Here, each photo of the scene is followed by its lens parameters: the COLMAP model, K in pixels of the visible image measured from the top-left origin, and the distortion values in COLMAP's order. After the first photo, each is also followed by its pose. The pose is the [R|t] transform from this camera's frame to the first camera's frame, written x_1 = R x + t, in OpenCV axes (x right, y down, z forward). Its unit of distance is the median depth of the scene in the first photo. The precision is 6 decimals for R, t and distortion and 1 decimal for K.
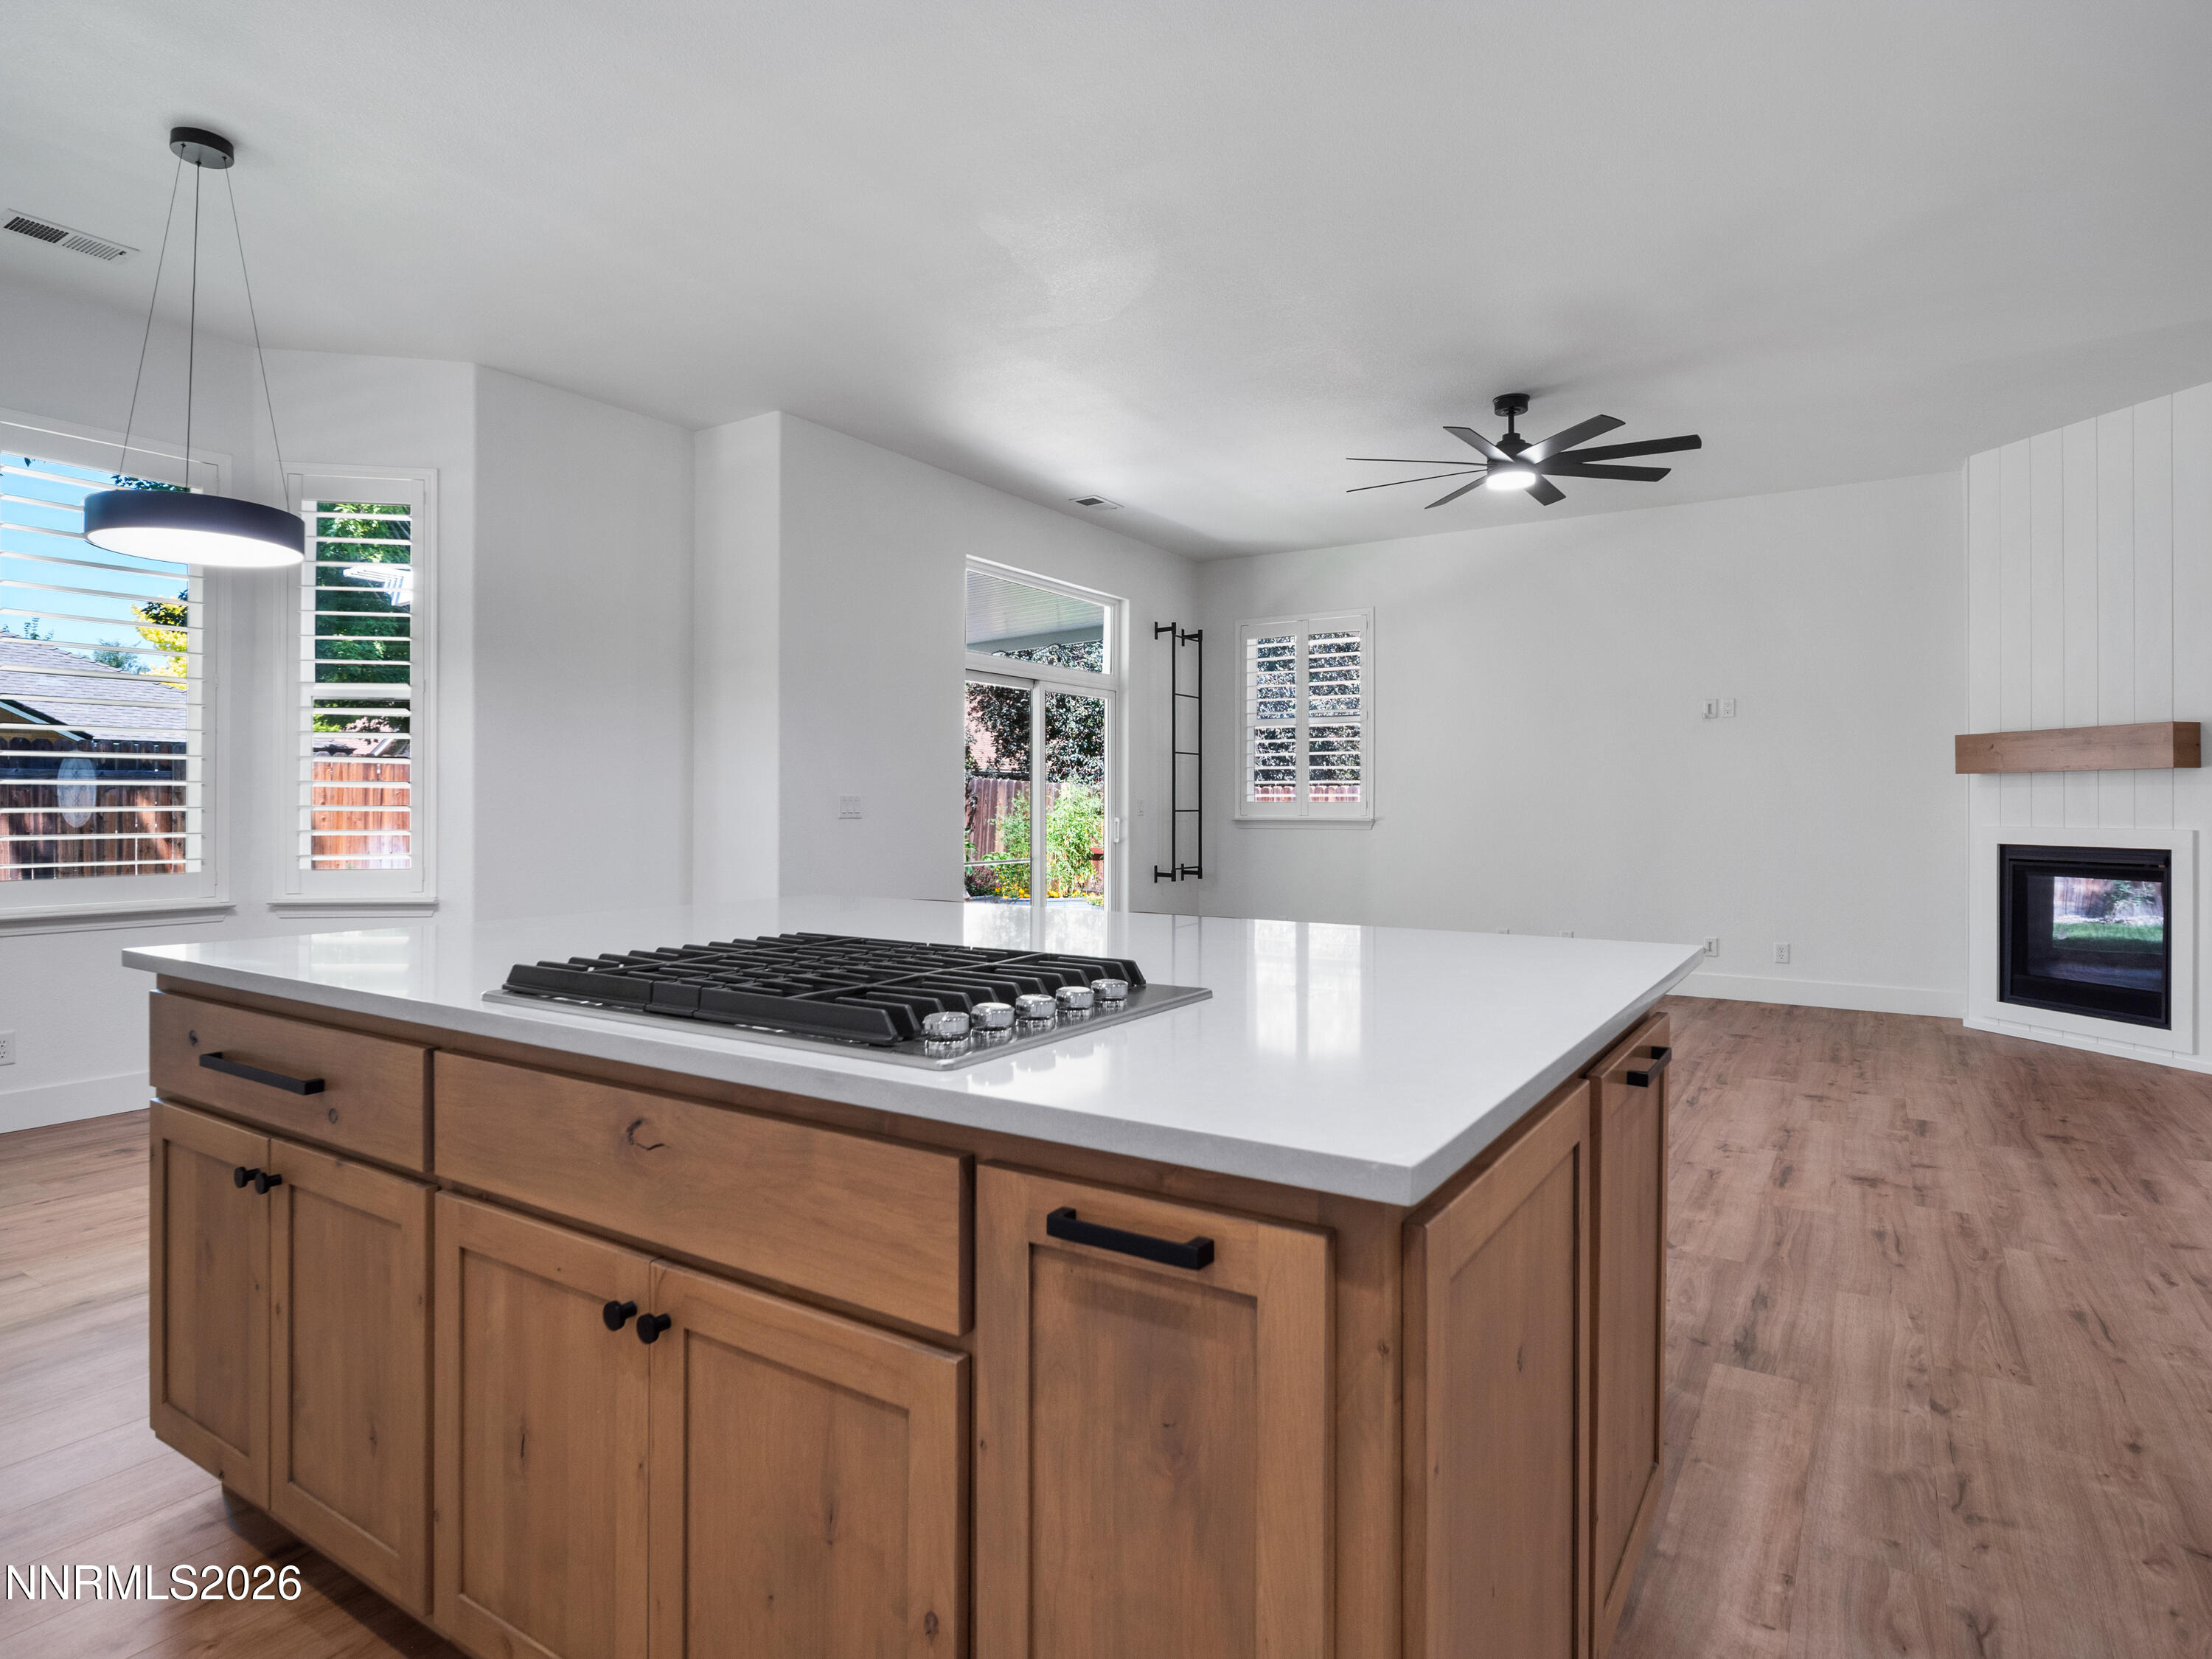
lens RADIAL K [[1202.9, 0, 1095.6], [0, 1202.9, 809.8], [0, 0, 1]] dist [0.001567, -0.004557]
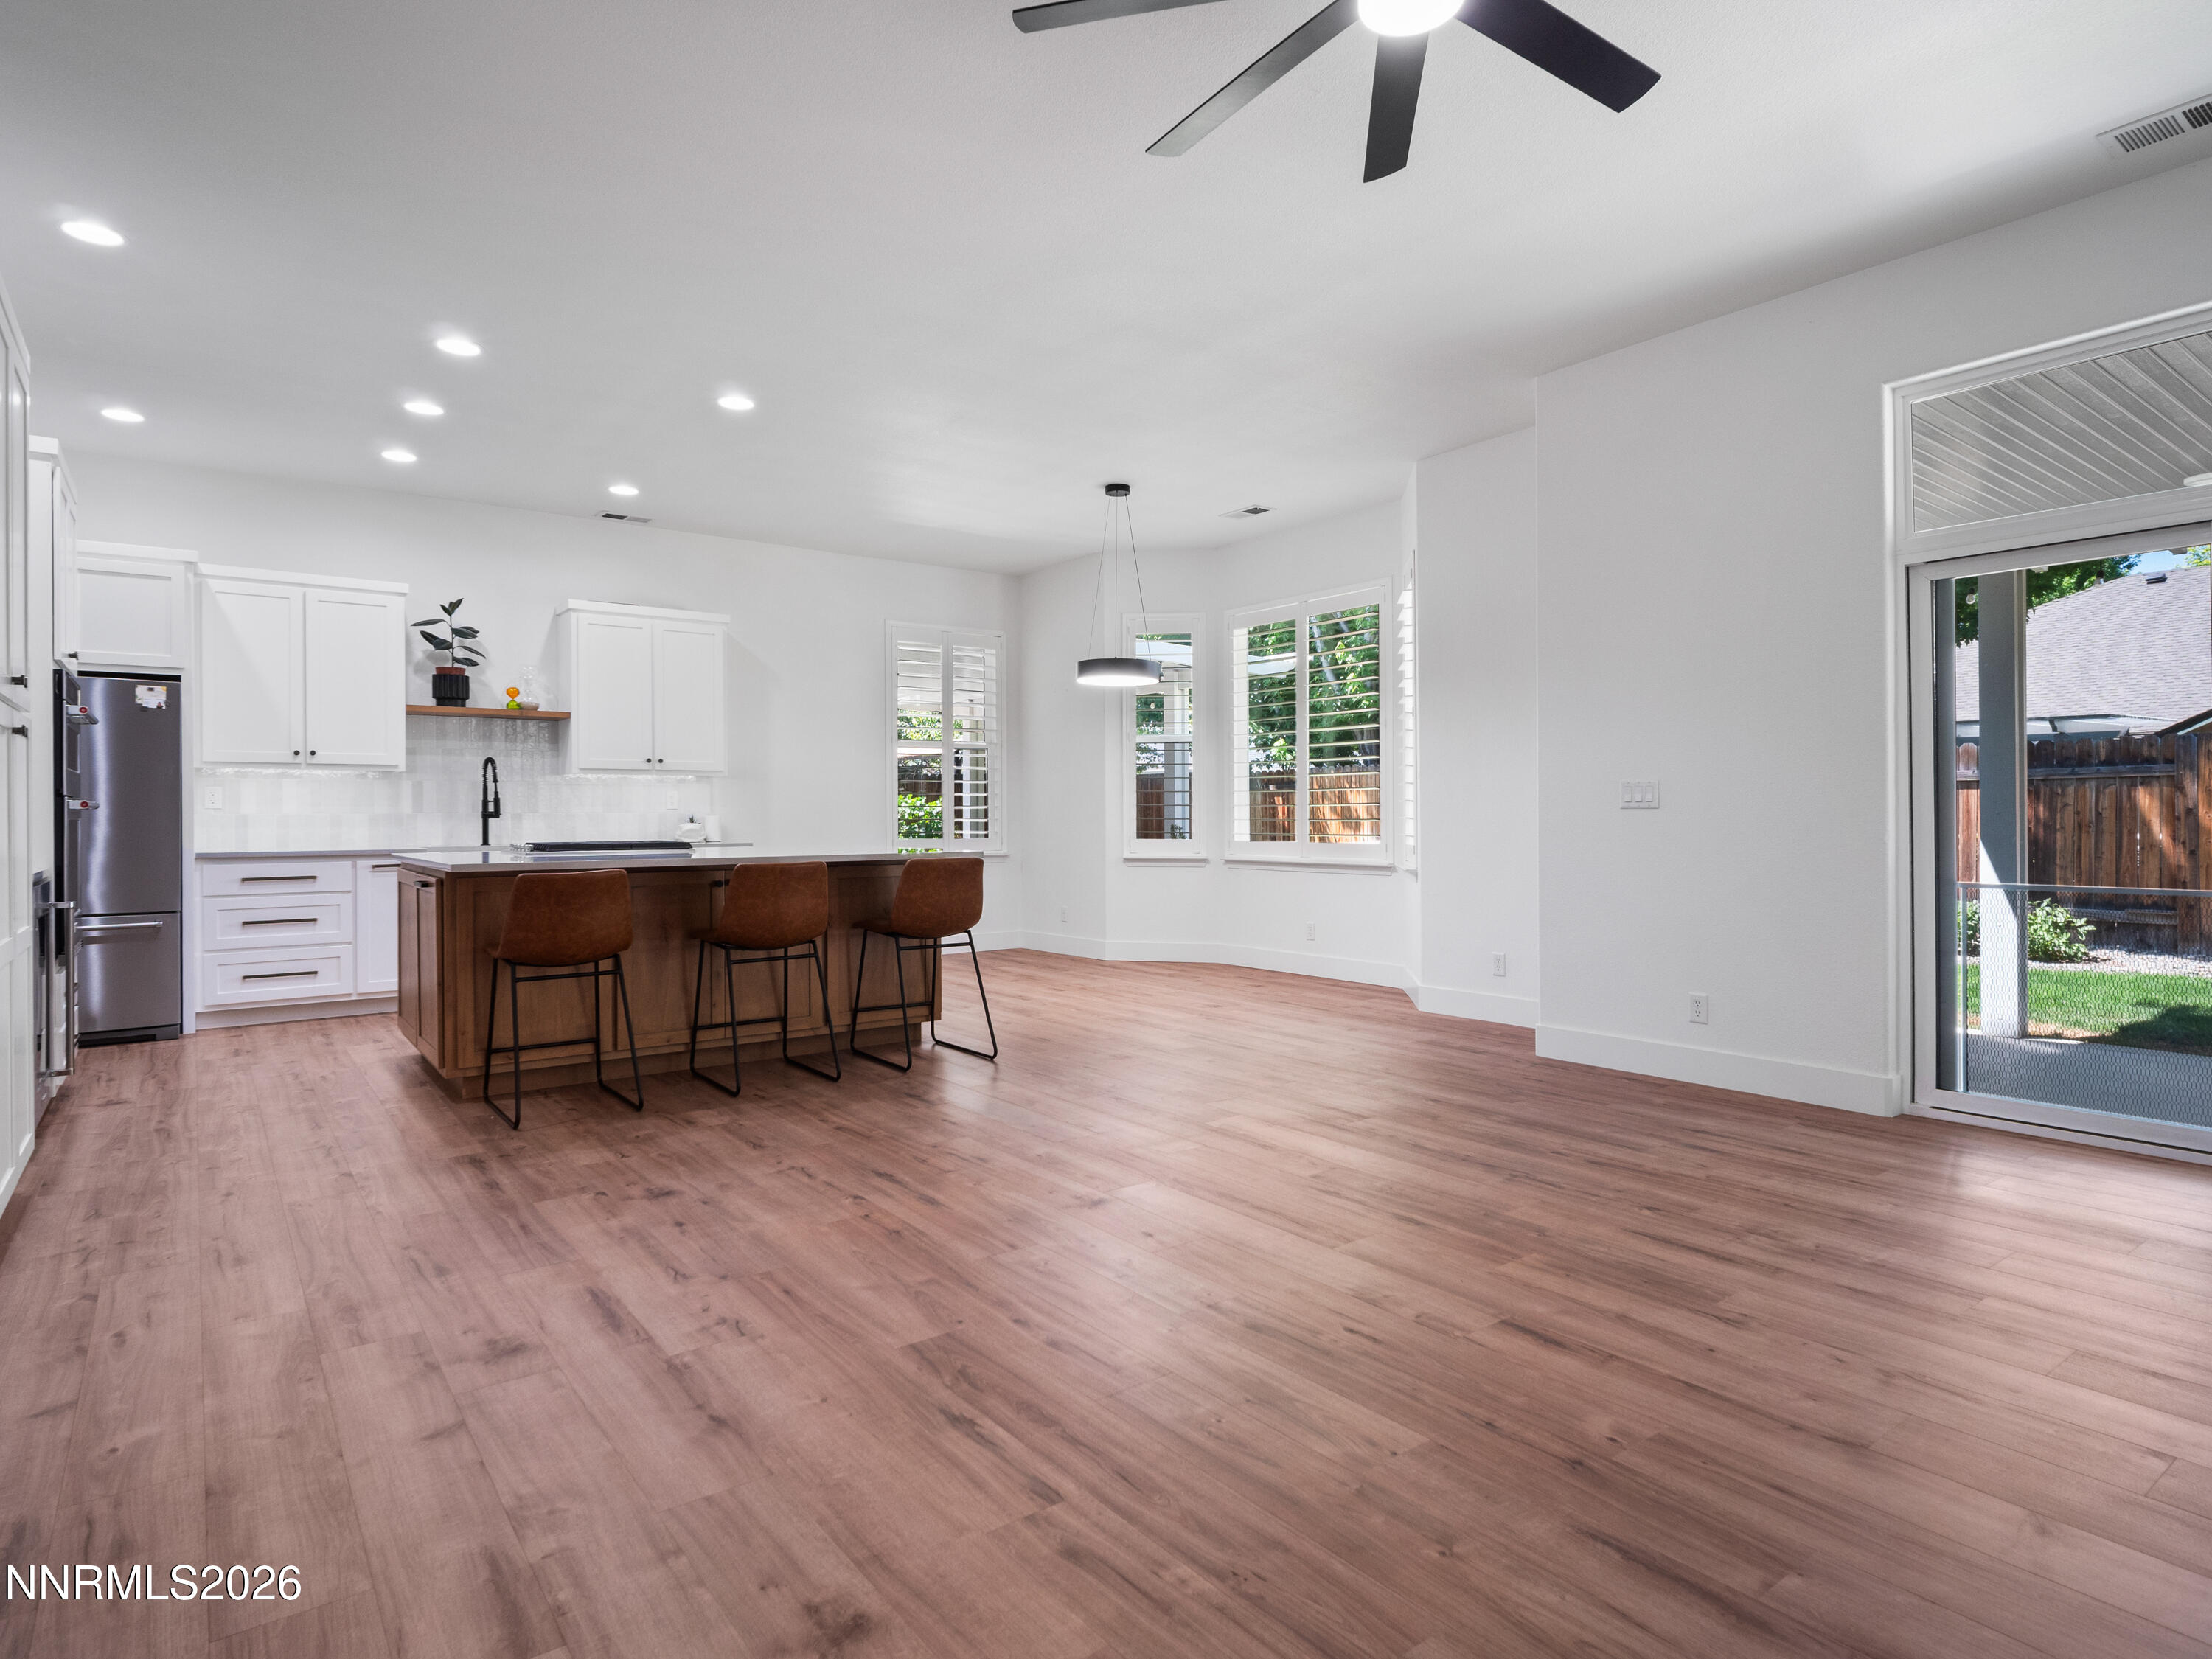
lens RADIAL K [[1202.9, 0, 1087.1], [0, 1202.9, 824.5], [0, 0, 1]] dist [0.001567, -0.004557]
pose [[-0.344210, 0.006212, -0.938872, 0.748005], [0.000584, 0.999979, 0.006402, 0.013019], [0.938893, 0.001655, -0.344206, 0.994801]]
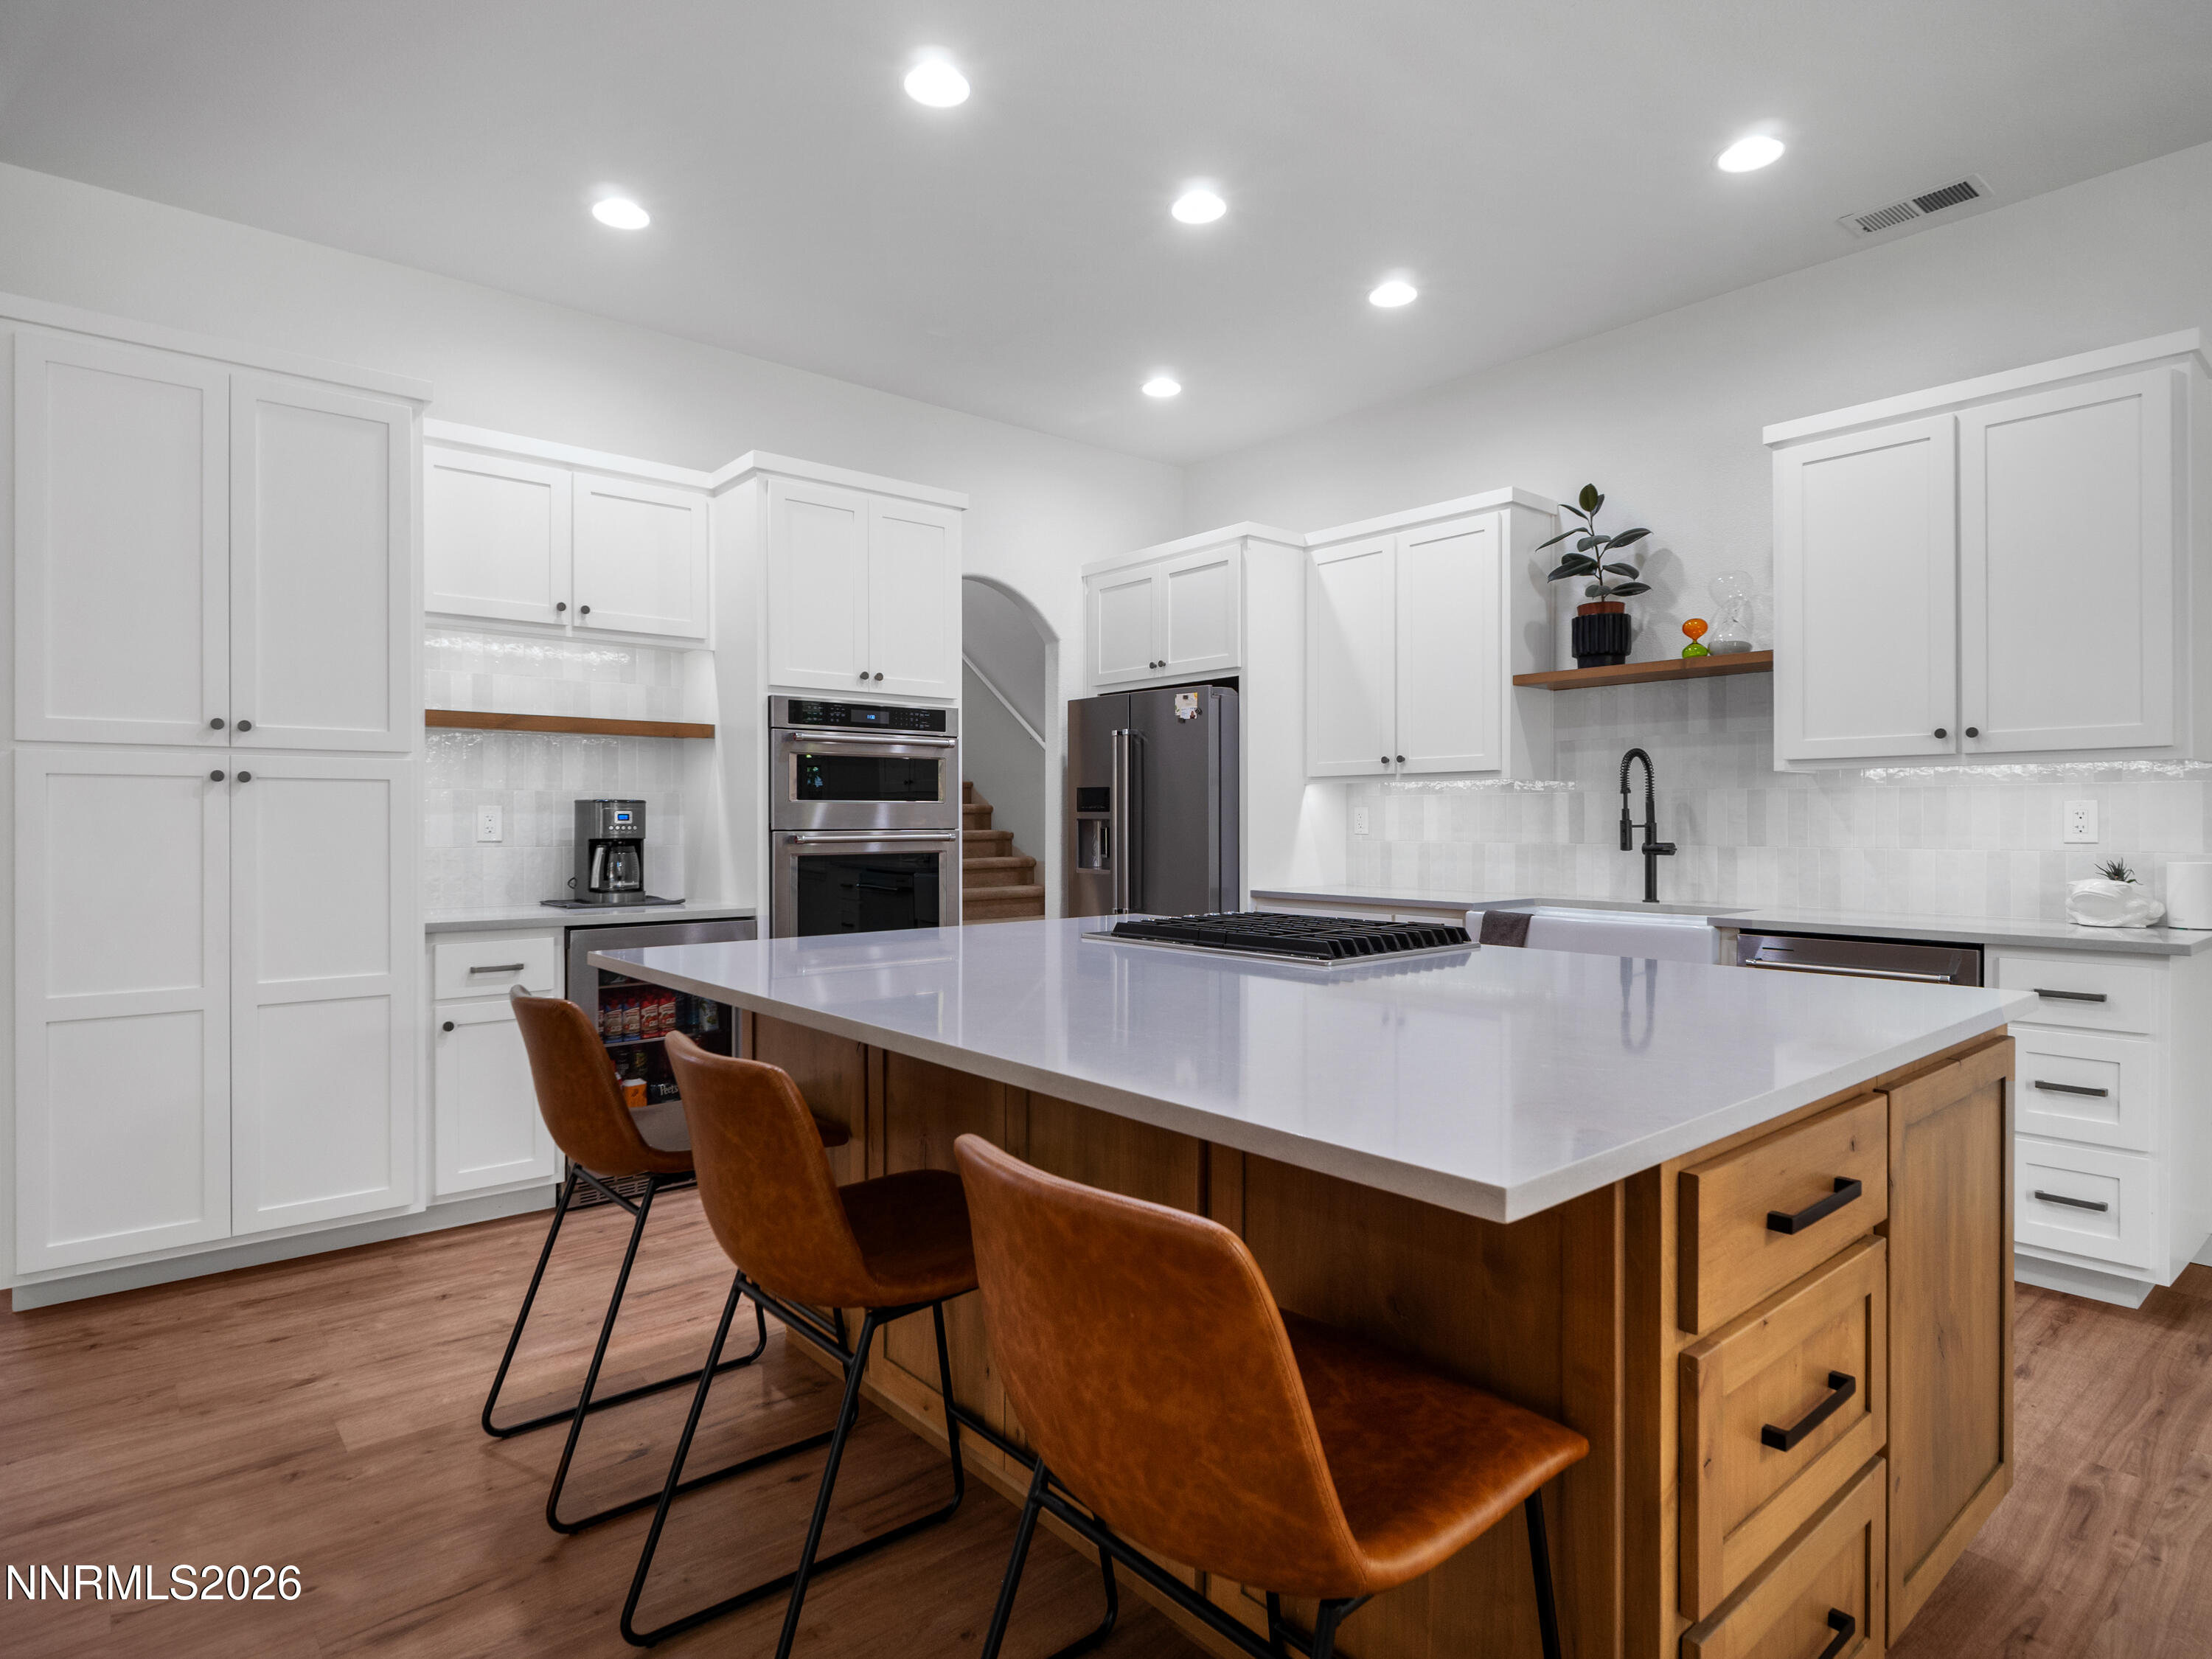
lens RADIAL K [[1202.9, 0, 1114.9], [0, 1202.9, 824.9], [0, 0, 1]] dist [0.001567, -0.004557]
pose [[-0.960006, -0.002882, 0.279964, -0.130073], [-0.000844, 0.999972, 0.007398, -0.009184], [-0.279978, 0.006866, -0.959982, 0.751502]]
